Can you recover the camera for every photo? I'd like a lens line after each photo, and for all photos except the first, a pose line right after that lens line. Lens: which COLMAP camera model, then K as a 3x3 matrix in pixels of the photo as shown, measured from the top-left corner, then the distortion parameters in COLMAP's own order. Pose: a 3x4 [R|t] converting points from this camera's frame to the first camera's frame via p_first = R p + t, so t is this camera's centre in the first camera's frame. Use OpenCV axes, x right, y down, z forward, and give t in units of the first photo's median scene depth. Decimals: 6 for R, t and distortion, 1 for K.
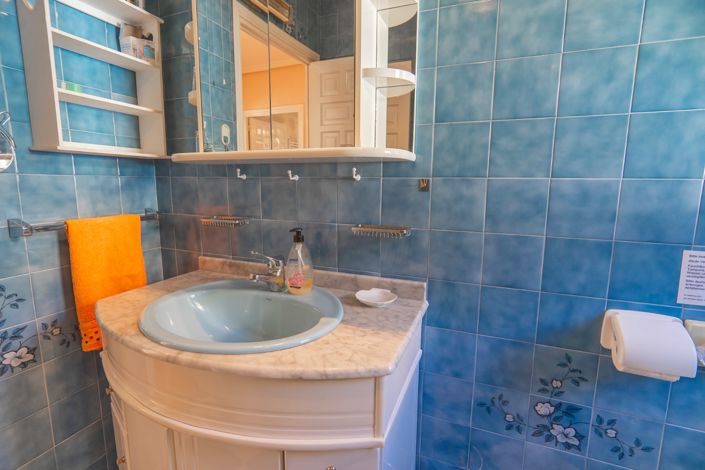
lens RADIAL K [[336.2, 0, 352.6], [0, 336.2, 231.9], [0, 0, 1]] dist [-0.005070, 0.001782]
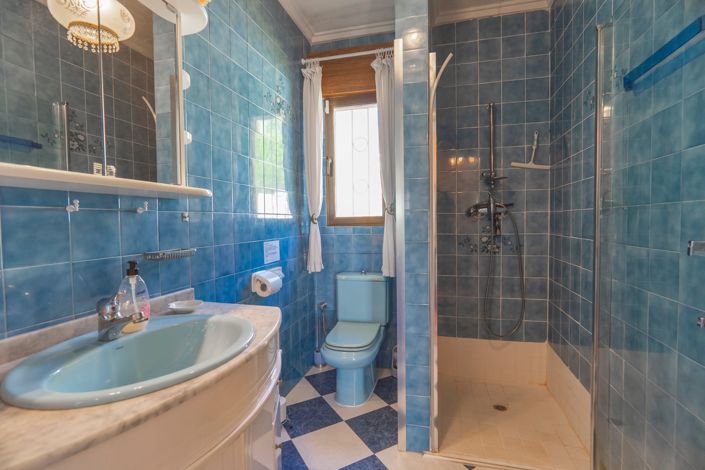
lens RADIAL K [[336.2, 0, 352.6], [0, 336.2, 231.9], [0, 0, 1]] dist [-0.005070, 0.001782]
pose [[-0.122067, -0.040922, 0.991678, -1.277598], [0.154475, 0.986191, 0.059711, -0.056712], [-0.980427, 0.160478, -0.114060, 0.510961]]
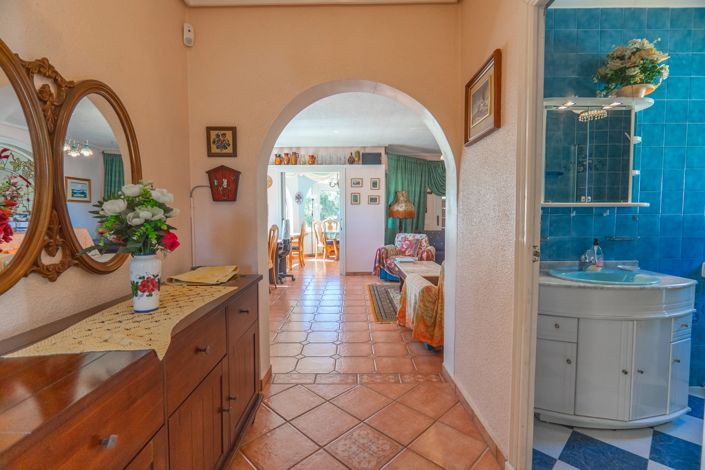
lens RADIAL K [[336.2, 0, 352.6], [0, 336.2, 231.9], [0, 0, 1]] dist [-0.005070, 0.001782]
pose [[0.922128, -0.035558, 0.385249, -2.546278], [0.068928, 0.994936, -0.073152, -0.006239], [-0.380696, 0.094010, 0.919909, -0.379704]]
